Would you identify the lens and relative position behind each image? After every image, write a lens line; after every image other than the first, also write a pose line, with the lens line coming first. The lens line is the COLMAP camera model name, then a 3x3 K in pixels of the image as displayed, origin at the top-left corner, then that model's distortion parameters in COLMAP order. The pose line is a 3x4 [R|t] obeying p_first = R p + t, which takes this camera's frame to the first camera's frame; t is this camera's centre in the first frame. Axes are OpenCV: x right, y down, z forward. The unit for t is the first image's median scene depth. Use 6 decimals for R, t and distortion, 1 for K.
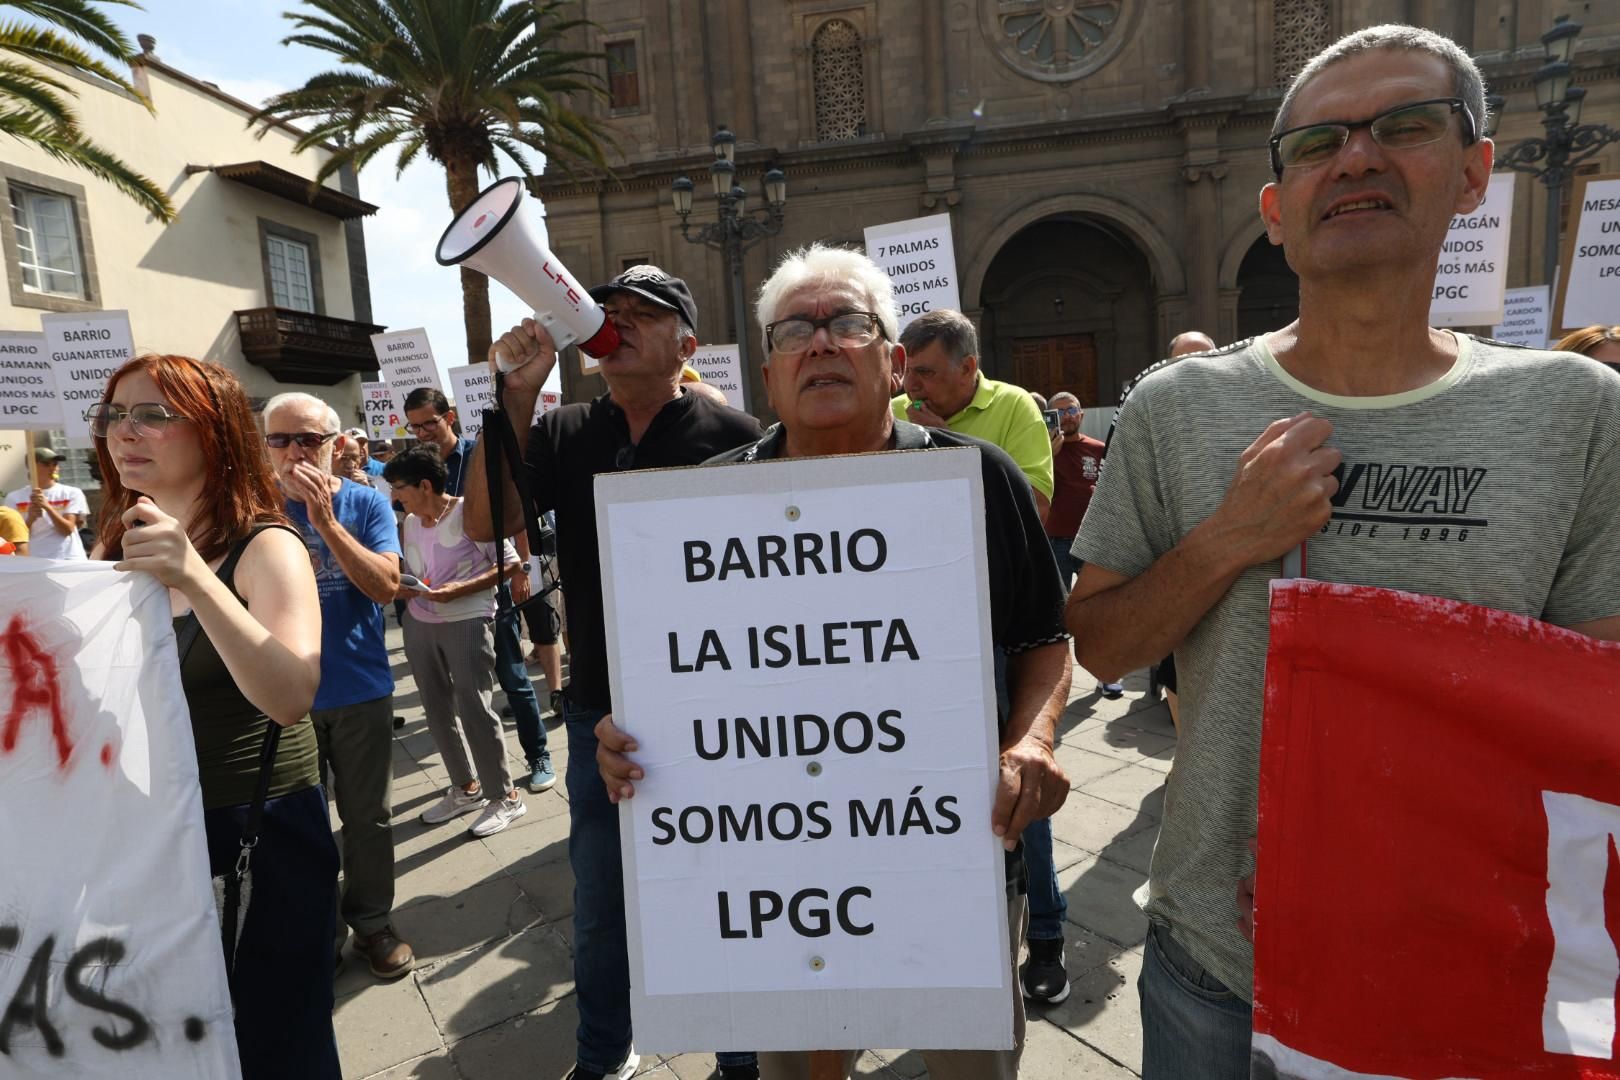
lens RADIAL K [[876.2, 0, 793.1], [0, 876.2, 515.4], [0, 0, 1]] dist [-0.016725, 0.023600]
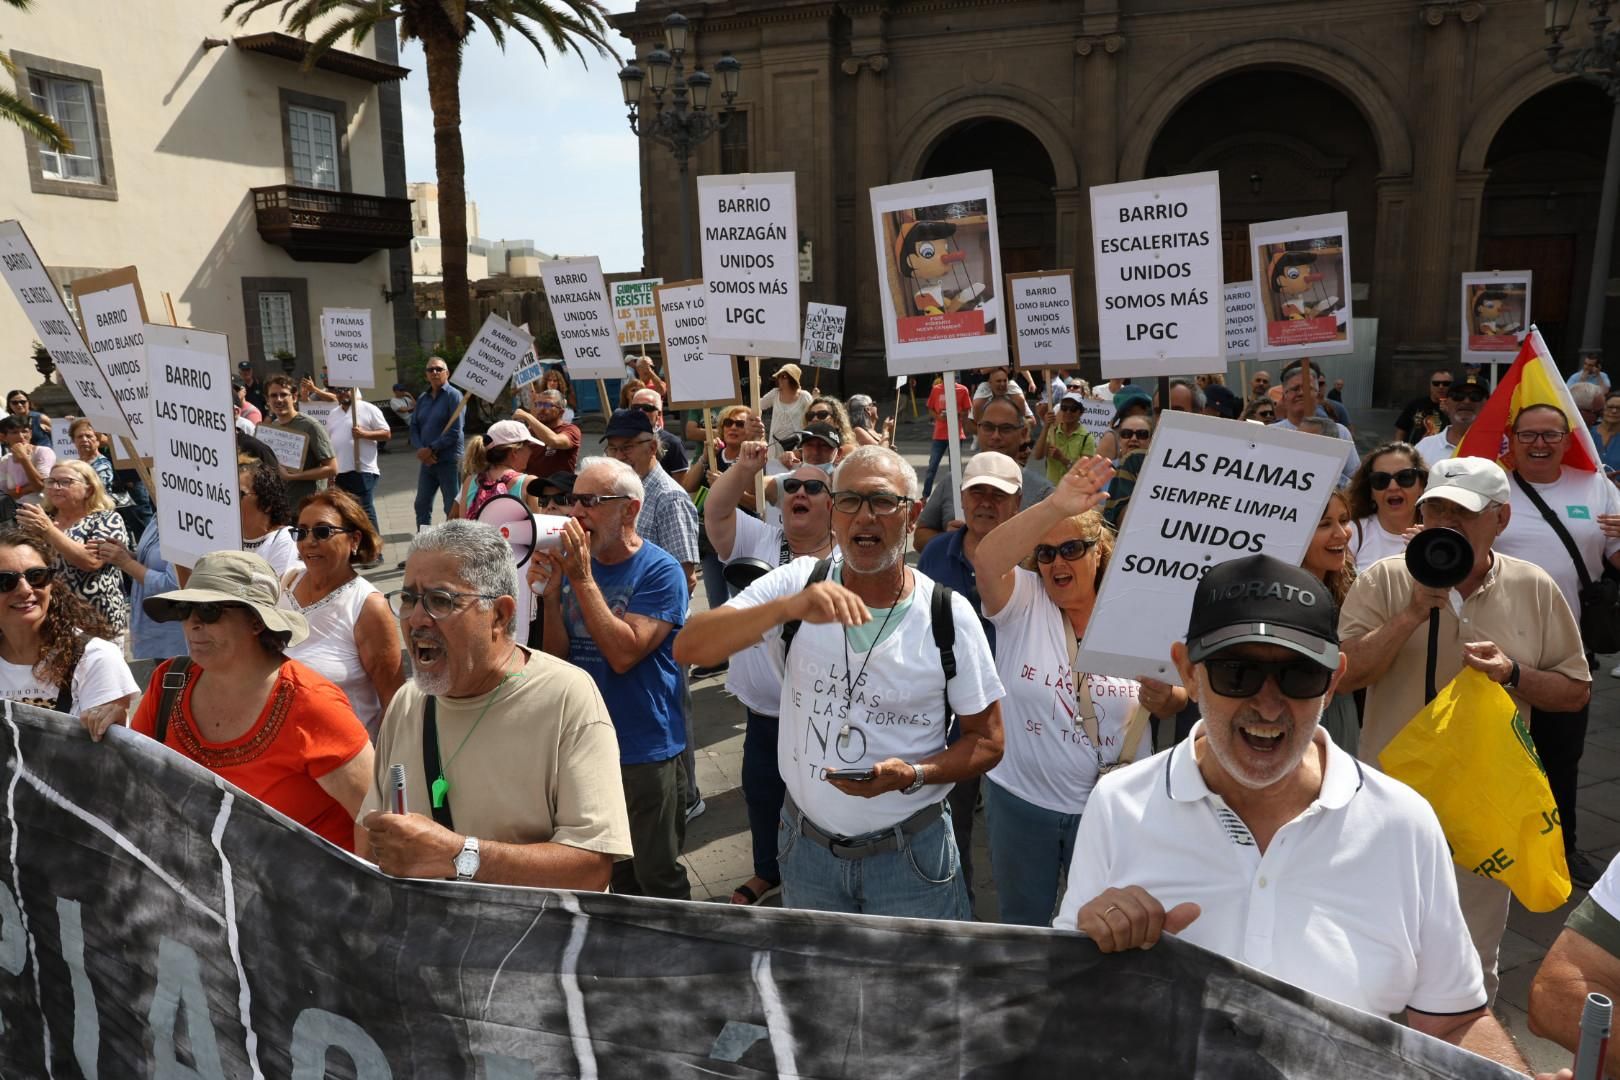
lens RADIAL K [[1099.6, 0, 816.4], [0, 1099.6, 515.3], [0, 0, 1]] dist [-0.066072, 0.059699]
pose [[0.979215, 0.085144, -0.184087, 0.136872], [-0.066600, 0.992273, 0.104682, -0.022333], [0.191578, -0.090246, 0.977320, -0.057237]]
